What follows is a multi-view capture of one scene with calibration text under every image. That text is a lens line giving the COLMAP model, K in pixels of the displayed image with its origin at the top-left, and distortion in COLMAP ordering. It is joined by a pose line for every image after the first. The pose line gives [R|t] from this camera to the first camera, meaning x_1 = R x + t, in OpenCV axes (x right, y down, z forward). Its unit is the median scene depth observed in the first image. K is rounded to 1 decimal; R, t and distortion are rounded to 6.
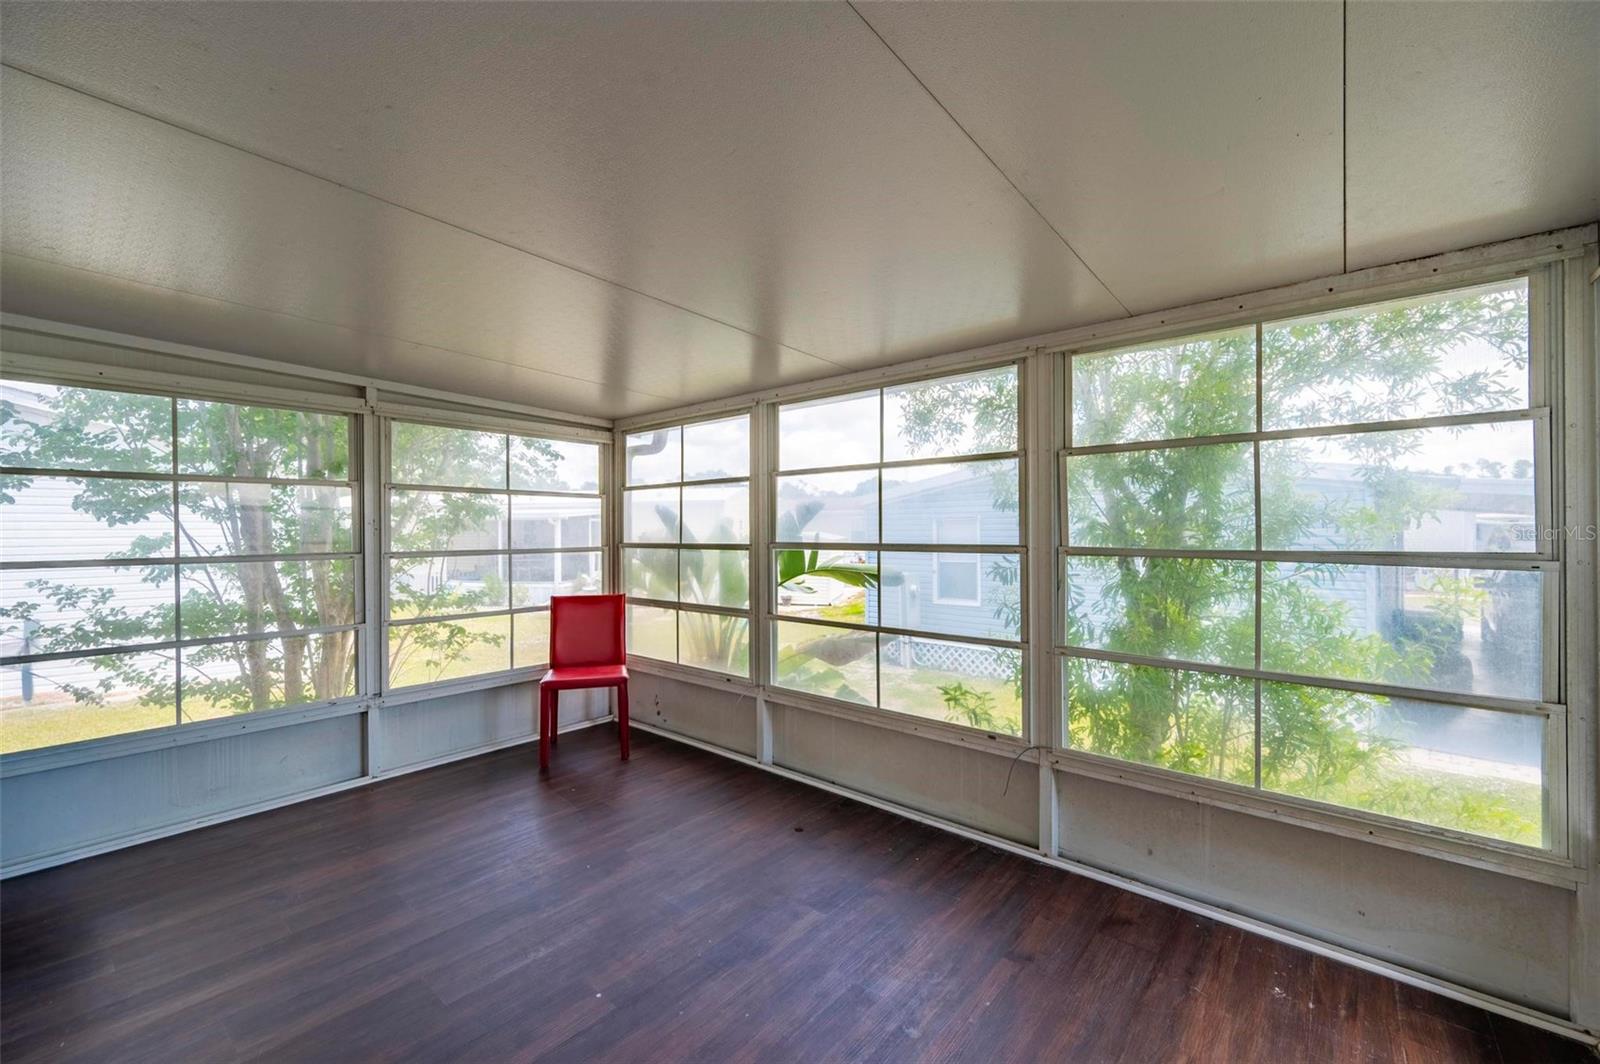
lens RADIAL K [[635.3, 0, 802.8], [0, 635.3, 534.8], [0, 0, 1]] dist [-0.000179, -0.000267]
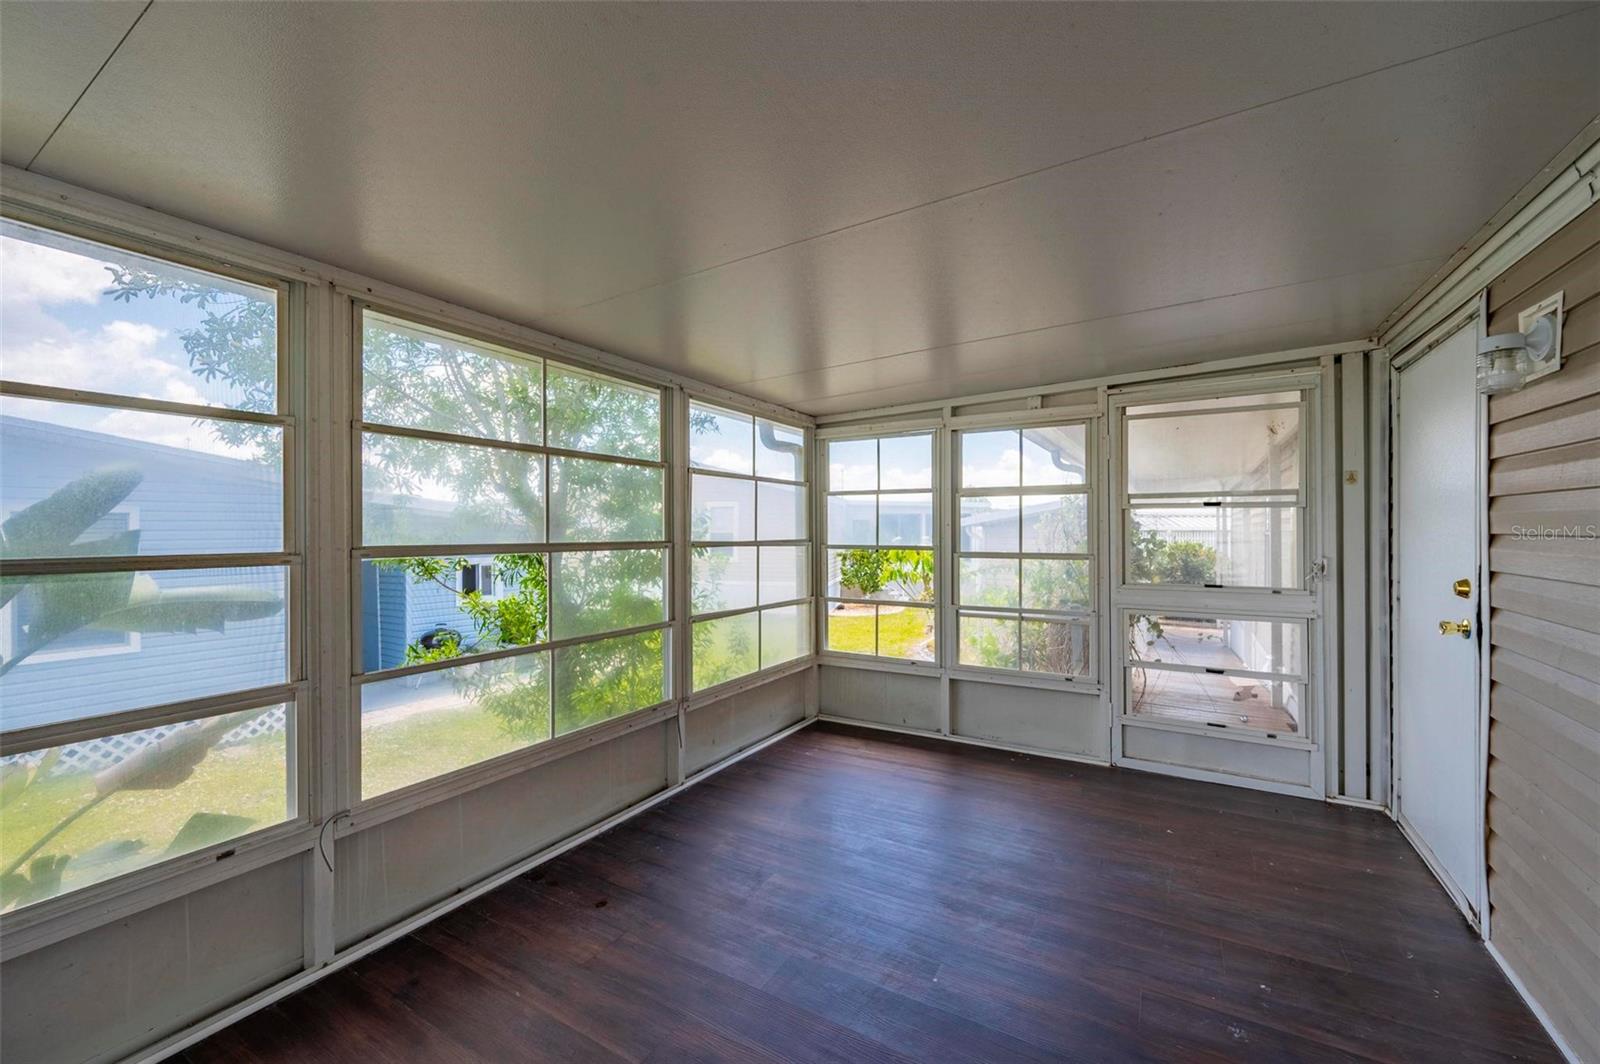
lens RADIAL K [[635.3, 0, 802.8], [0, 635.3, 534.8], [0, 0, 1]] dist [-0.000179, -0.000267]
pose [[-0.174492, -0.009240, 0.984615, -0.924974], [-0.004450, 0.999953, 0.008595, -0.010691], [-0.984648, -0.002882, -0.174525, 0.988553]]
